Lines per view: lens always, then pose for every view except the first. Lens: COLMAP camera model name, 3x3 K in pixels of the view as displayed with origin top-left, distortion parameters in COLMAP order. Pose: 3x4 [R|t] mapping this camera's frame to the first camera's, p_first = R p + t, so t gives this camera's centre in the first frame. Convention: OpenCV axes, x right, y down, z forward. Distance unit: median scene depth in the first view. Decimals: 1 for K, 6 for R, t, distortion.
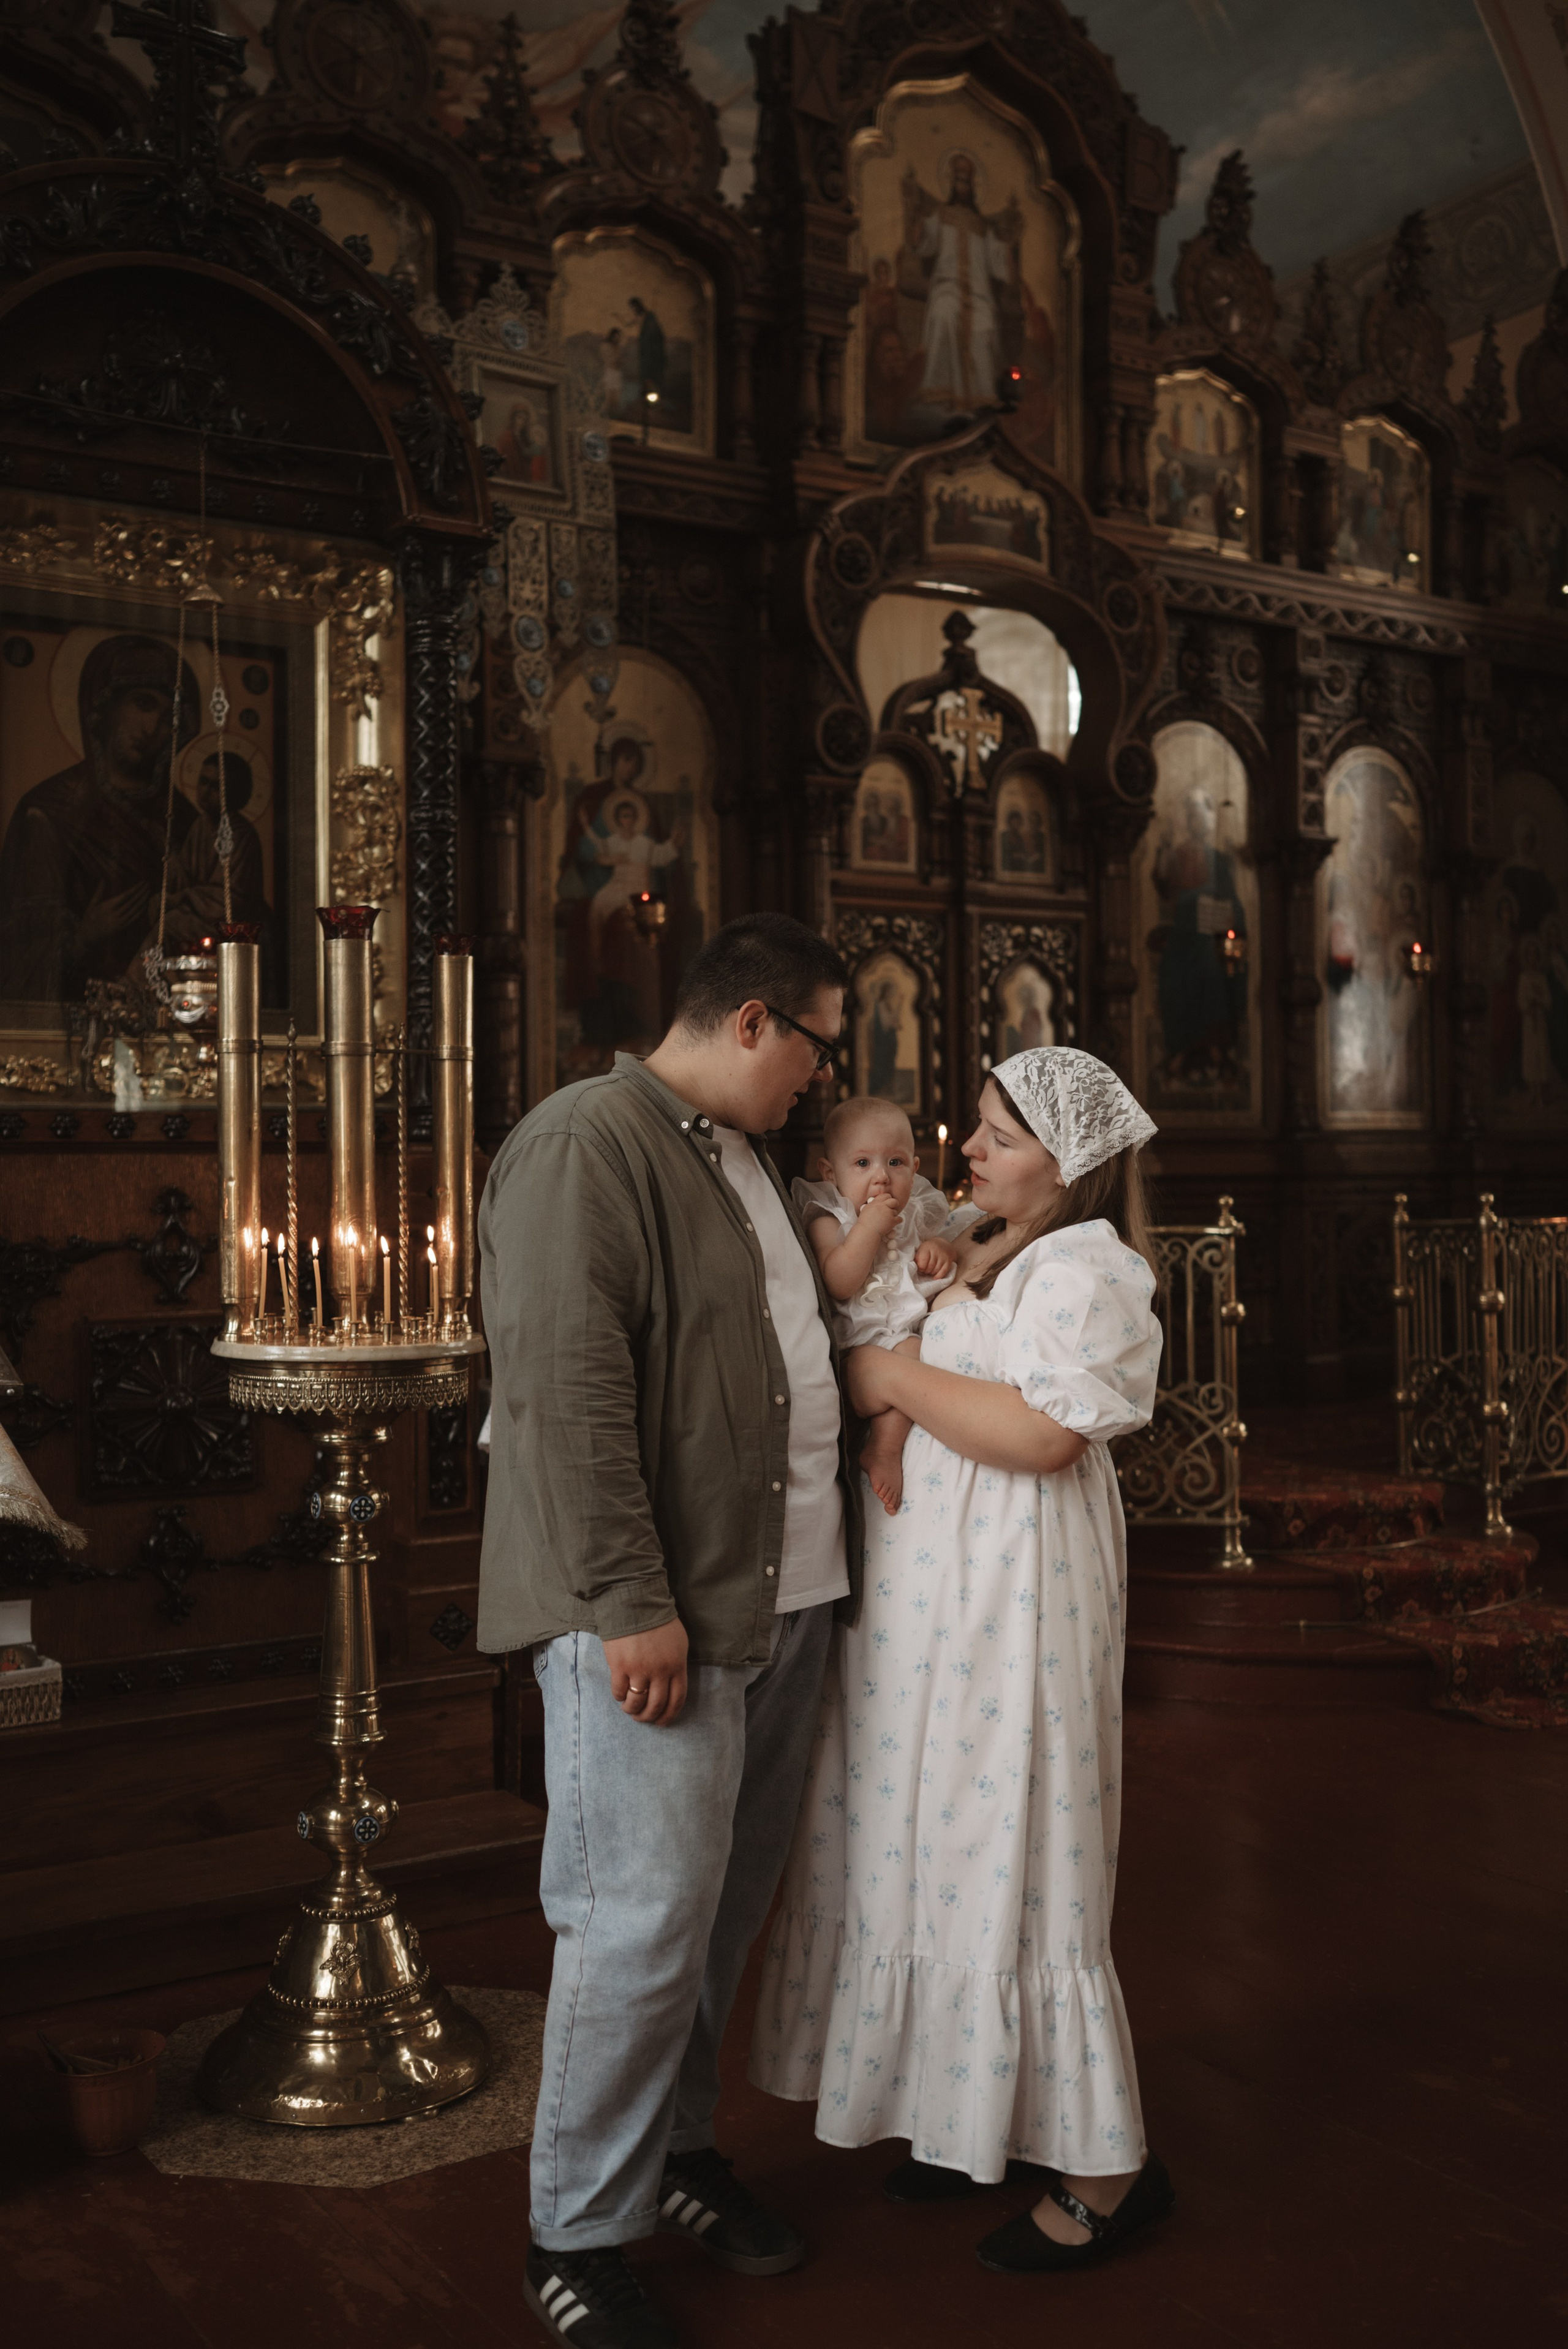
lens RADIAL K [[2225.8, 0, 797.1], [0, 2225.8, 1163.5], [0, 0, 1]] dist [-0.009692, 0.018853]
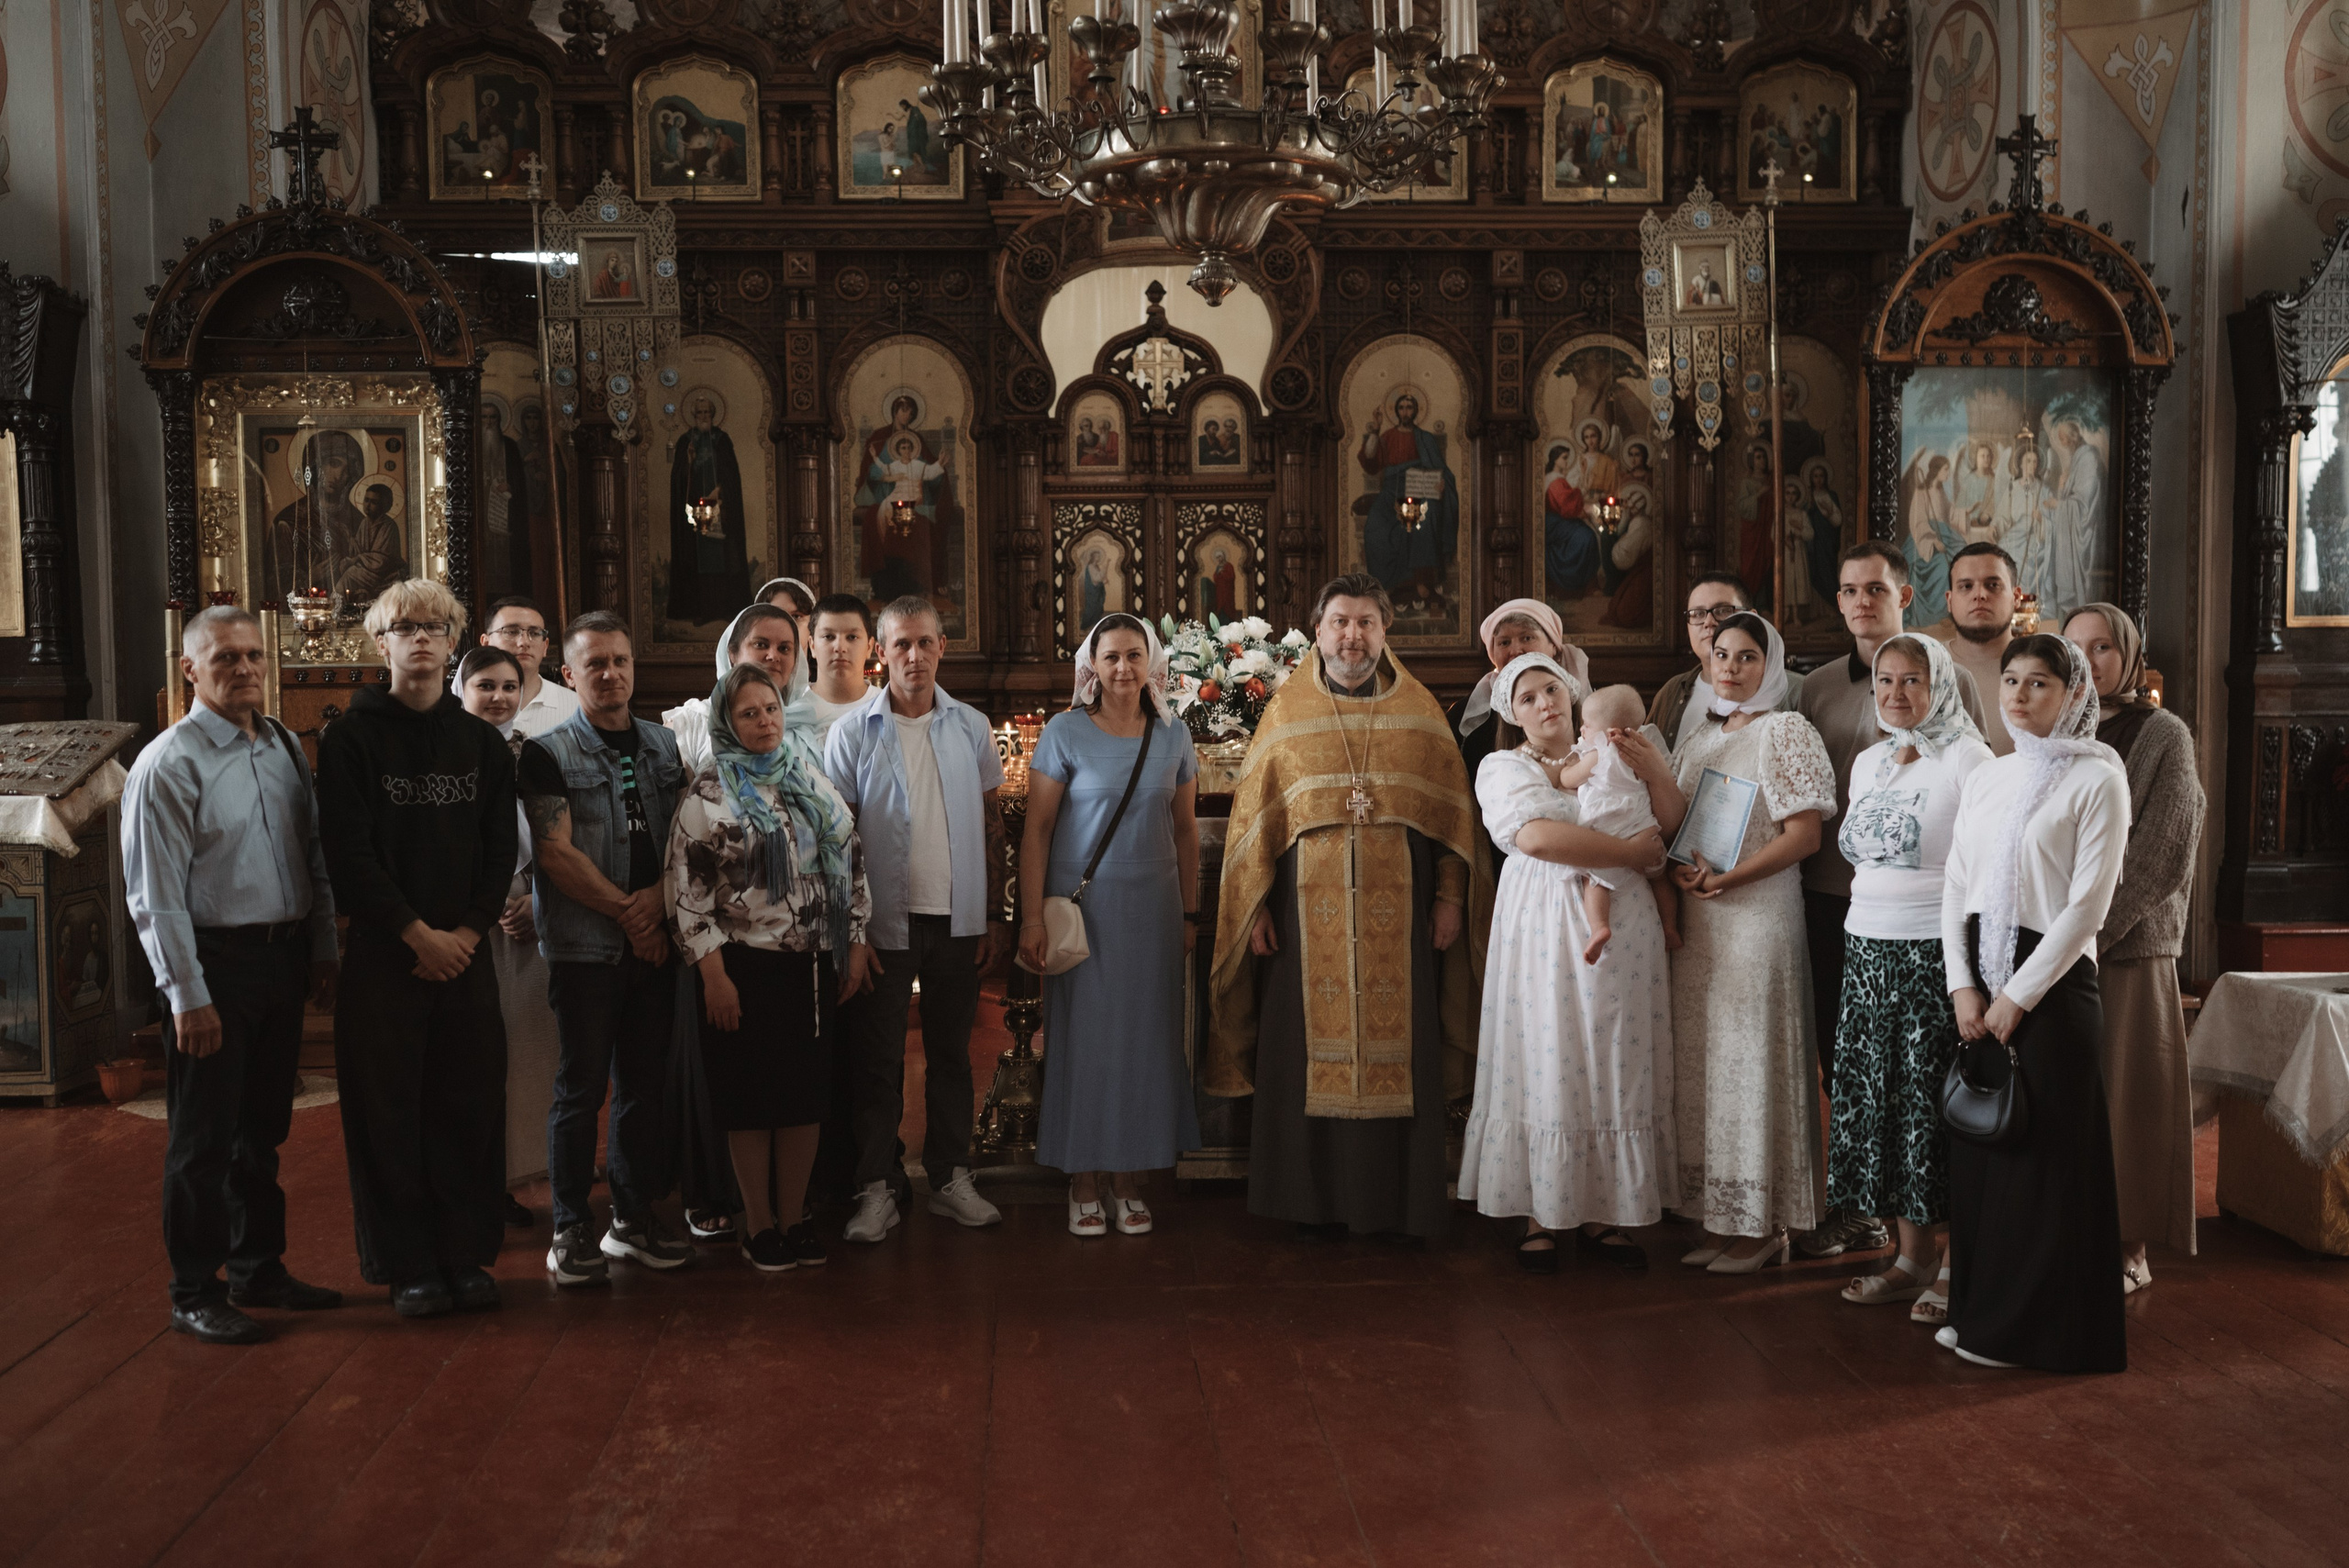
lens RADIAL K [[2227.2, 0, 1183.5], [0, 2227.2, 781.1], [0, 0, 1]] dist [-0.010677, 0.022228]
pose [[0.872065, 0.033752, -0.488224, 0.794189], [0.002305, 0.997325, 0.073063, -0.038164], [0.489384, -0.064841, 0.869654, -0.229044]]
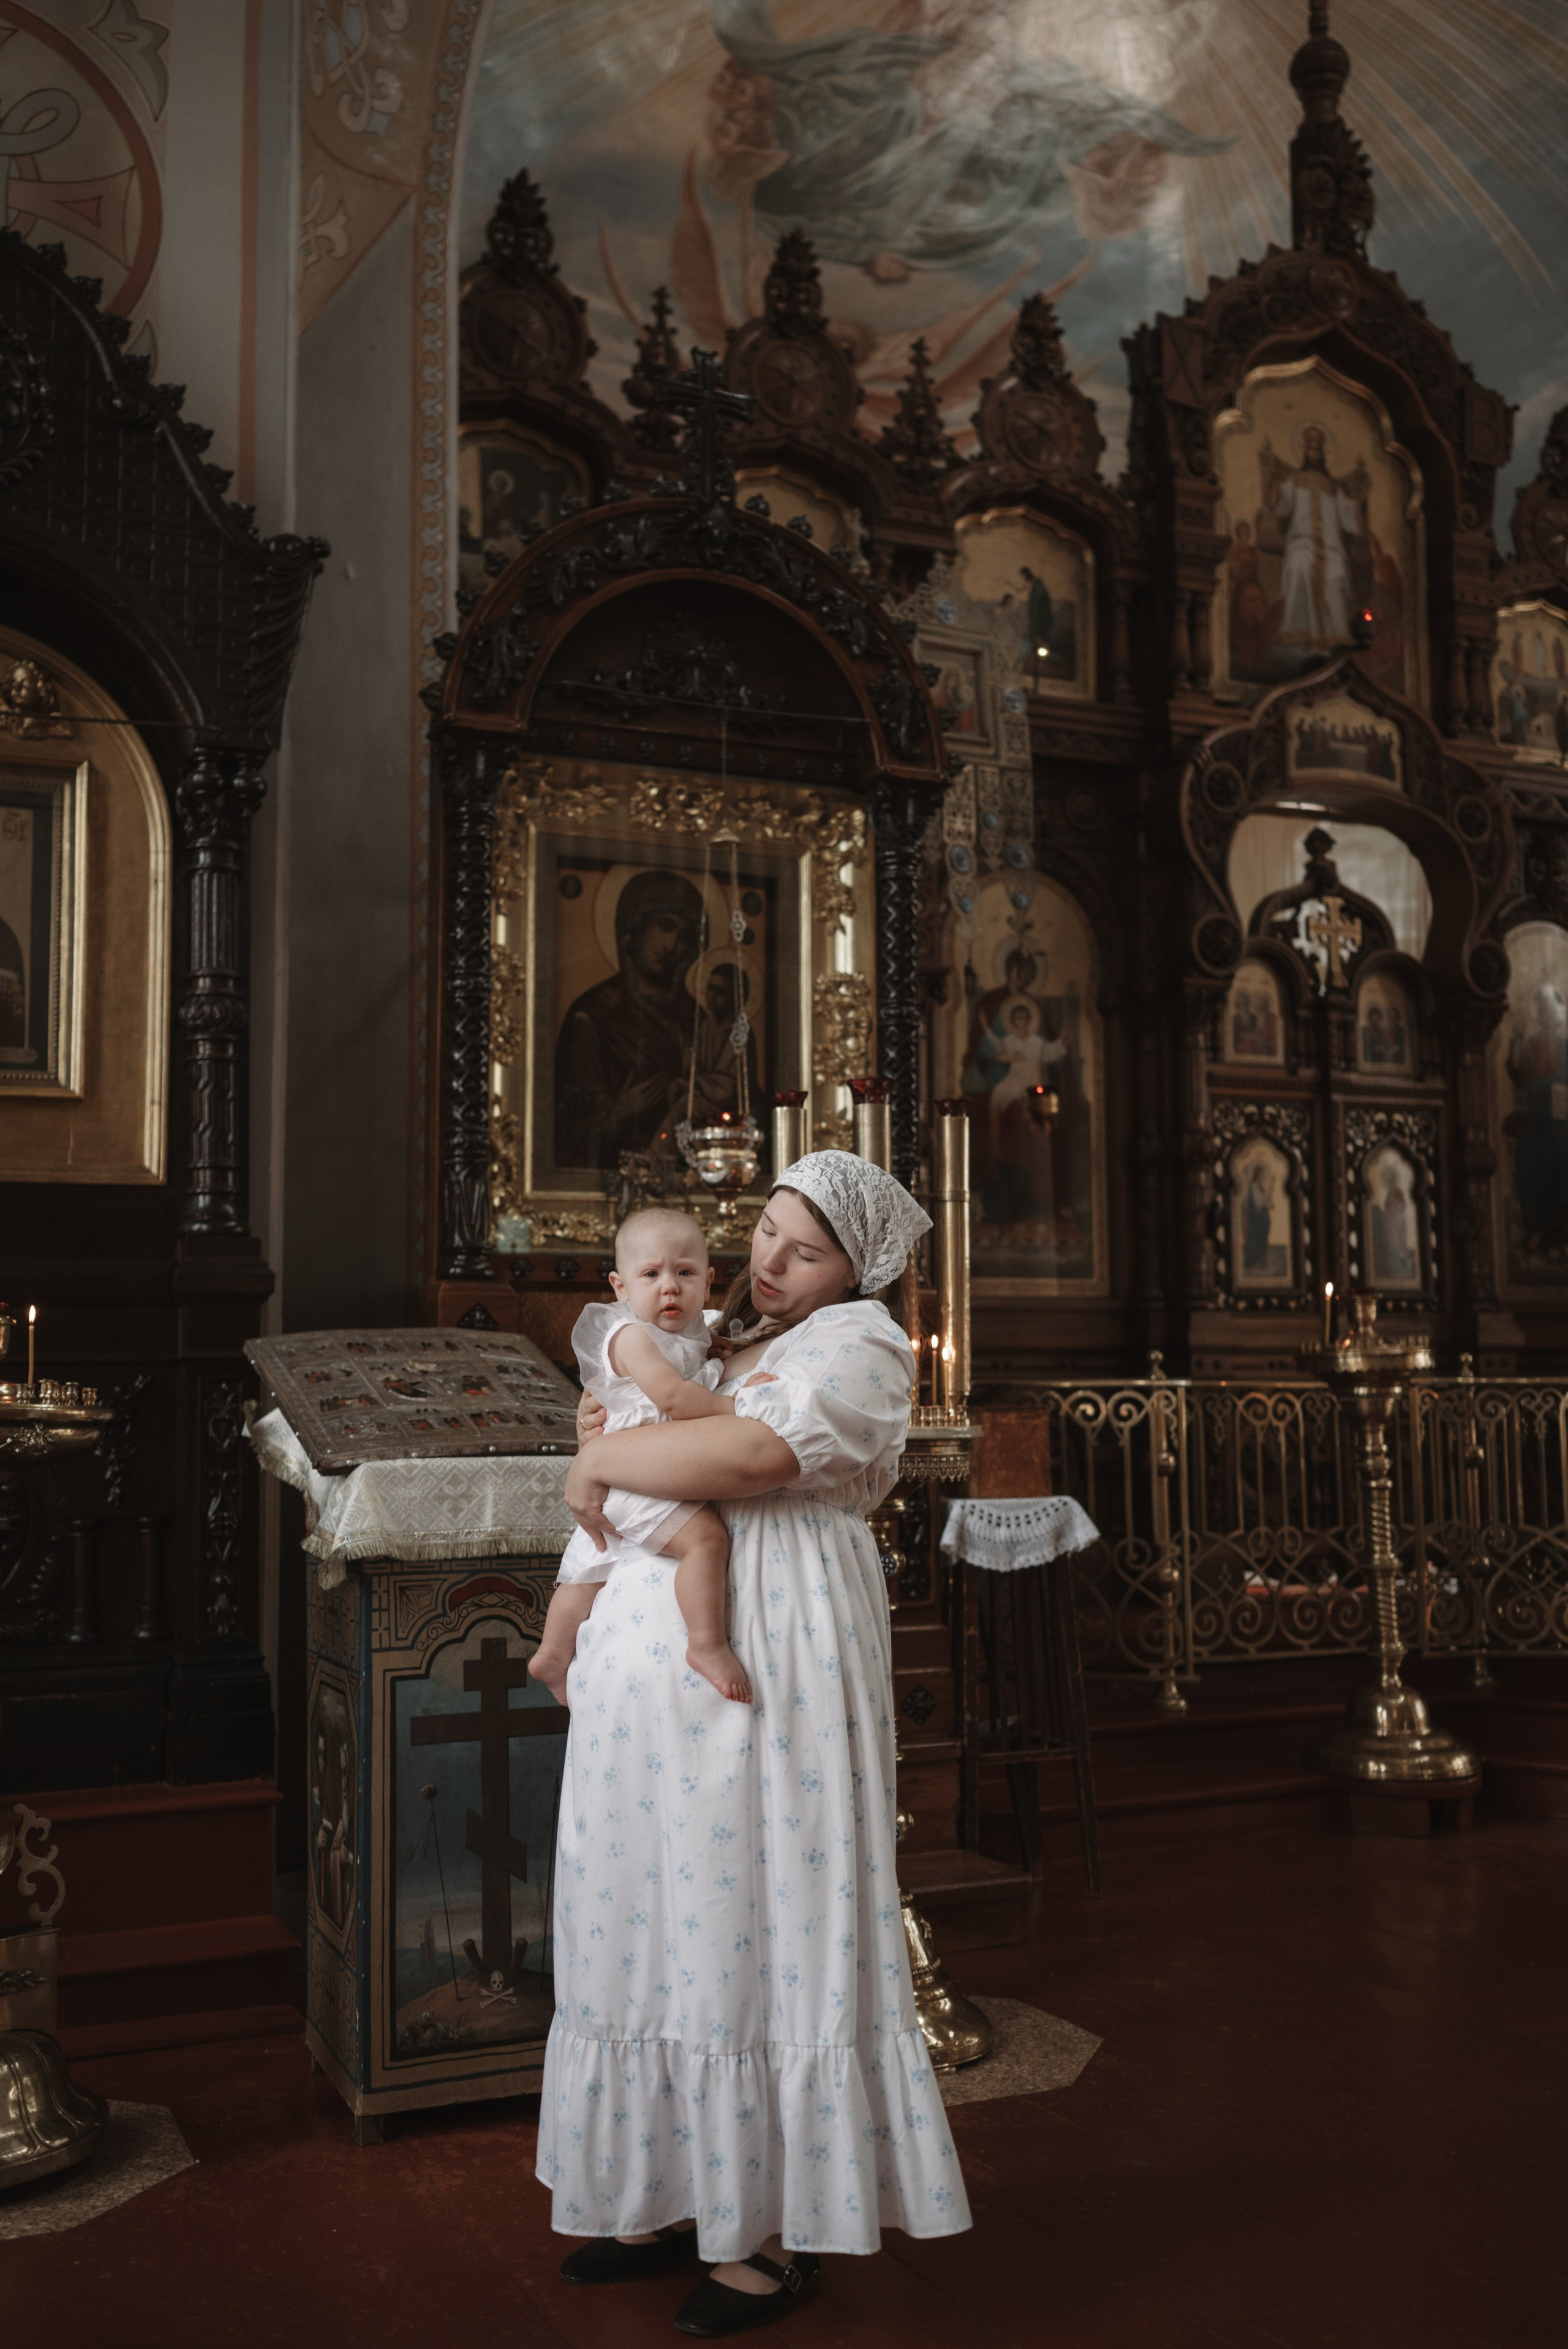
lens RADIAL K [[2224.7, 0, 785.3], [0, 2224.7, 1166.6], [0, 0, 1]] dist [-0.009085, 0.012982]
pose [[0.989340, -0.011914, -0.145136, -0.030957], [-0.002068, 0.995398, -0.095806, 0.023808], [0.145609, 0.095085, 0.984762, -0.103084]]
